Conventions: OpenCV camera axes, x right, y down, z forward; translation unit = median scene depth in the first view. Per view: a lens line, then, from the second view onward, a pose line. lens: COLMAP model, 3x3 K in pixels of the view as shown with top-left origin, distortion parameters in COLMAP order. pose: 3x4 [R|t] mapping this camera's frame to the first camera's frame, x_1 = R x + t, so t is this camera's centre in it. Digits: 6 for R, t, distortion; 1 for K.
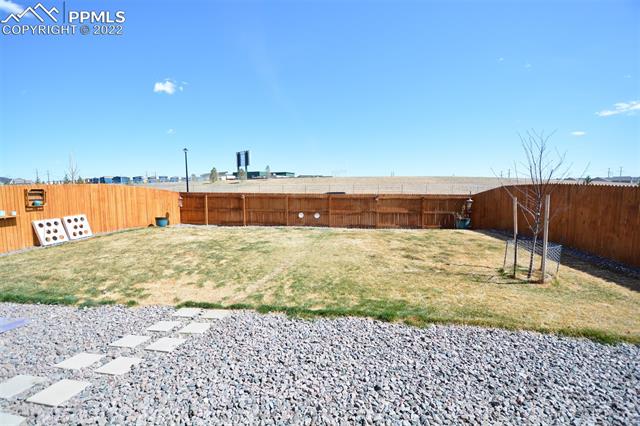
lens RADIAL K [[280.0, 0, 311.4], [0, 280.0, 228.9], [0, 0, 1]] dist [0.006520, -0.010840]
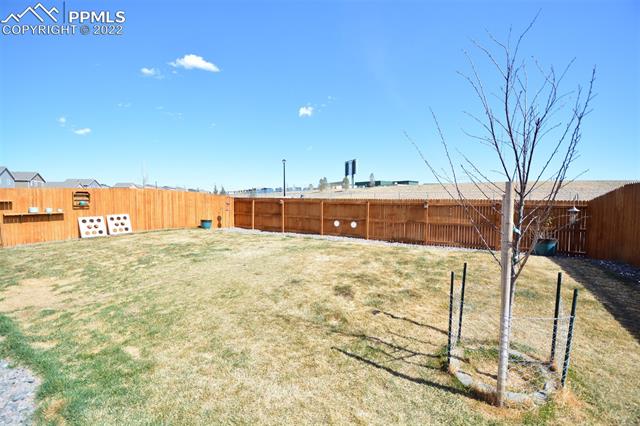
lens RADIAL K [[280.0, 0, 316.3], [0, 280.0, 213.7], [0, 0, 1]] dist [0.006520, -0.010840]
pose [[0.904404, 0.025227, -0.425932, 0.314285], [-0.062291, 0.995362, -0.073313, -0.012538], [0.422107, 0.092836, 0.901780, 0.212153]]
